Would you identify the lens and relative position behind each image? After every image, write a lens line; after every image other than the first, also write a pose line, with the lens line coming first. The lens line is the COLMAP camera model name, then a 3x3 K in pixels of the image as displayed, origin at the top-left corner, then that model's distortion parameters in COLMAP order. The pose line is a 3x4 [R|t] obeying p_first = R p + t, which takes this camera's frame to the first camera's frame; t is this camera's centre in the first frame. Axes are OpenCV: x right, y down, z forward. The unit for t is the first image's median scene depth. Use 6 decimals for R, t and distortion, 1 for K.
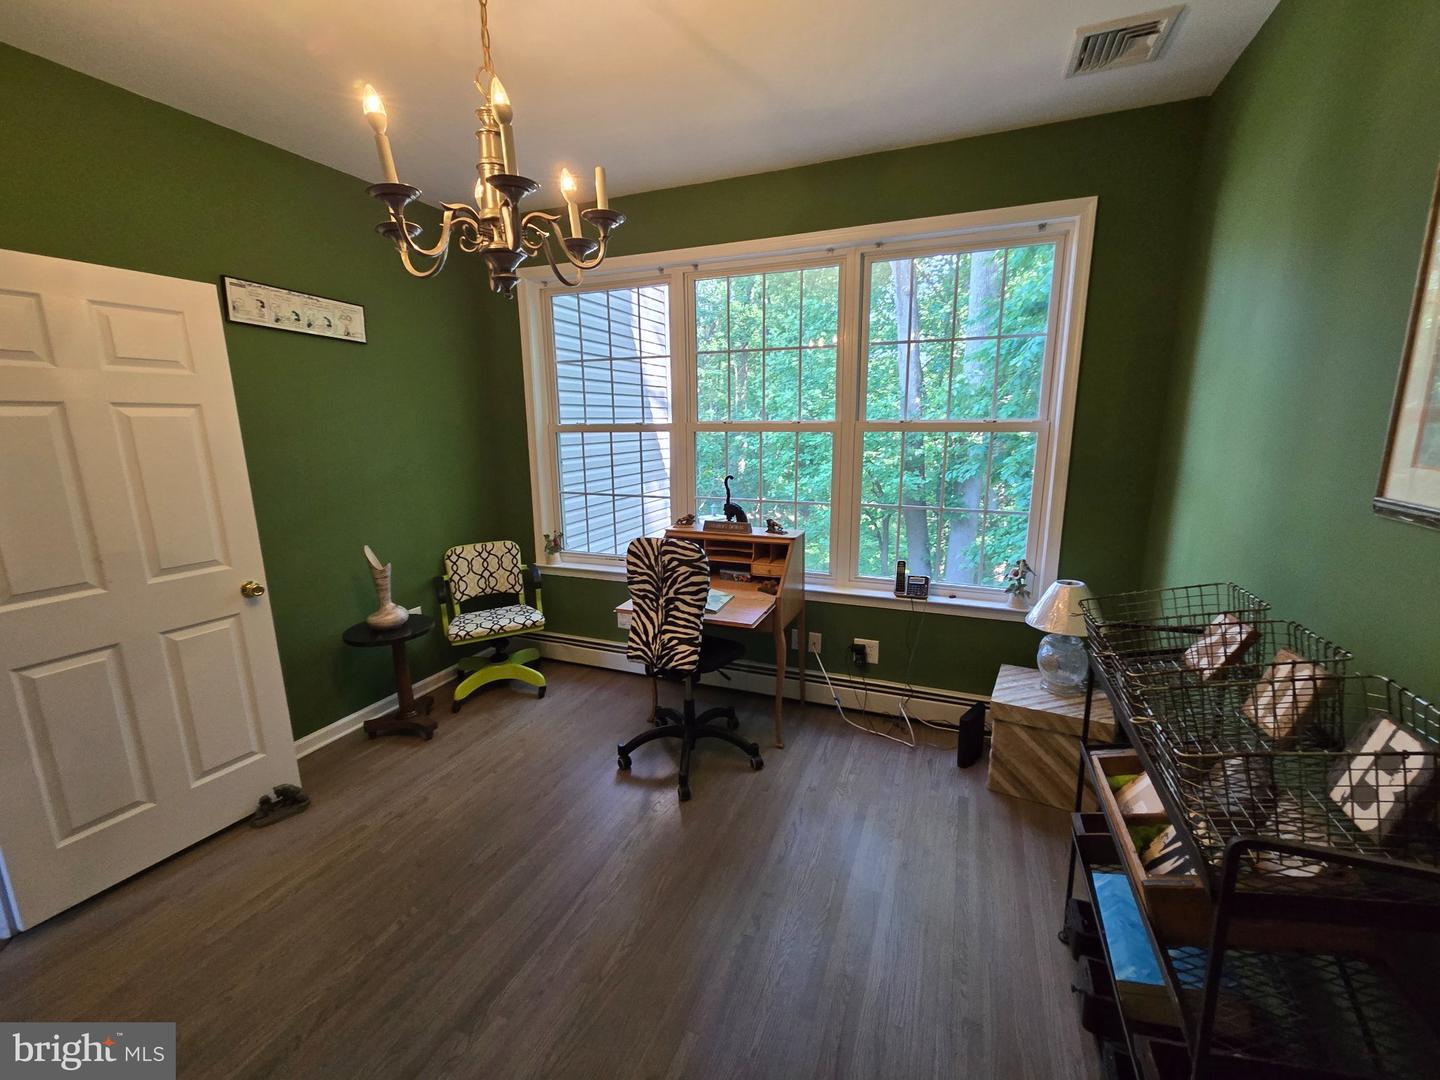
lens RADIAL K [[591.7, 0, 725.5], [0, 591.7, 546.8], [0, 0, 1]] dist [0.000665, 0.000172]
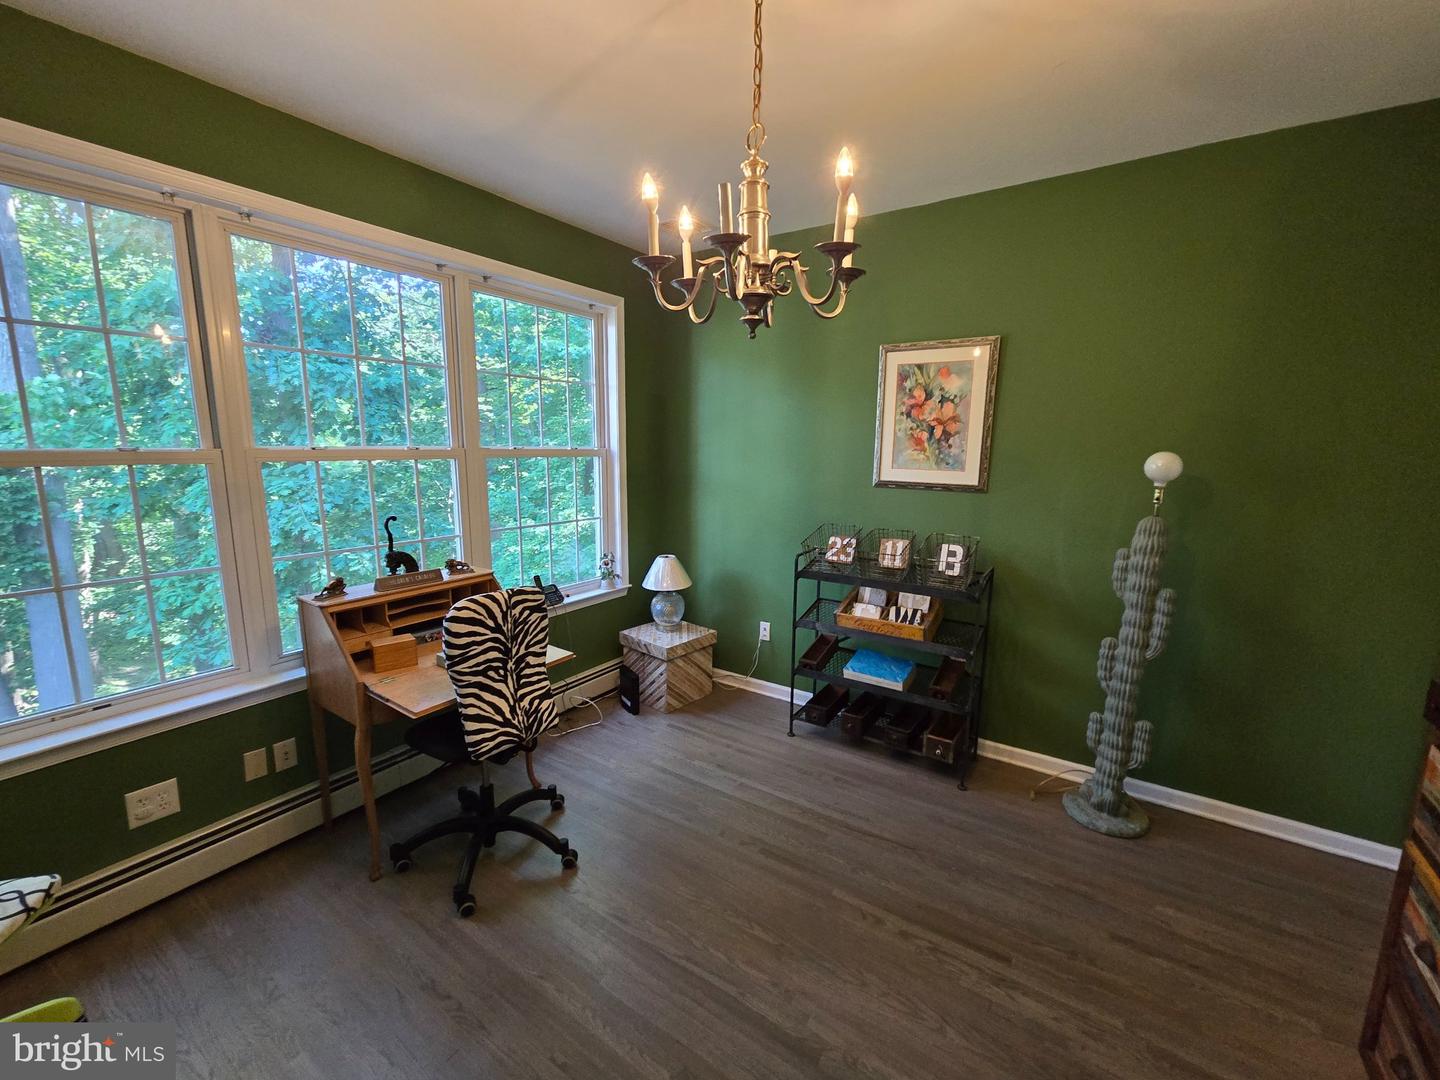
lens RADIAL K [[591.7, 0, 725.5], [0, 591.7, 546.8], [0, 0, 1]] dist [0.000665, 0.000172]
pose [[0.217054, -0.160300, 0.962908, -0.818896], [0.190431, 0.974426, 0.119292, -0.111708], [-0.957404, 0.157475, 0.242030, 0.483328]]
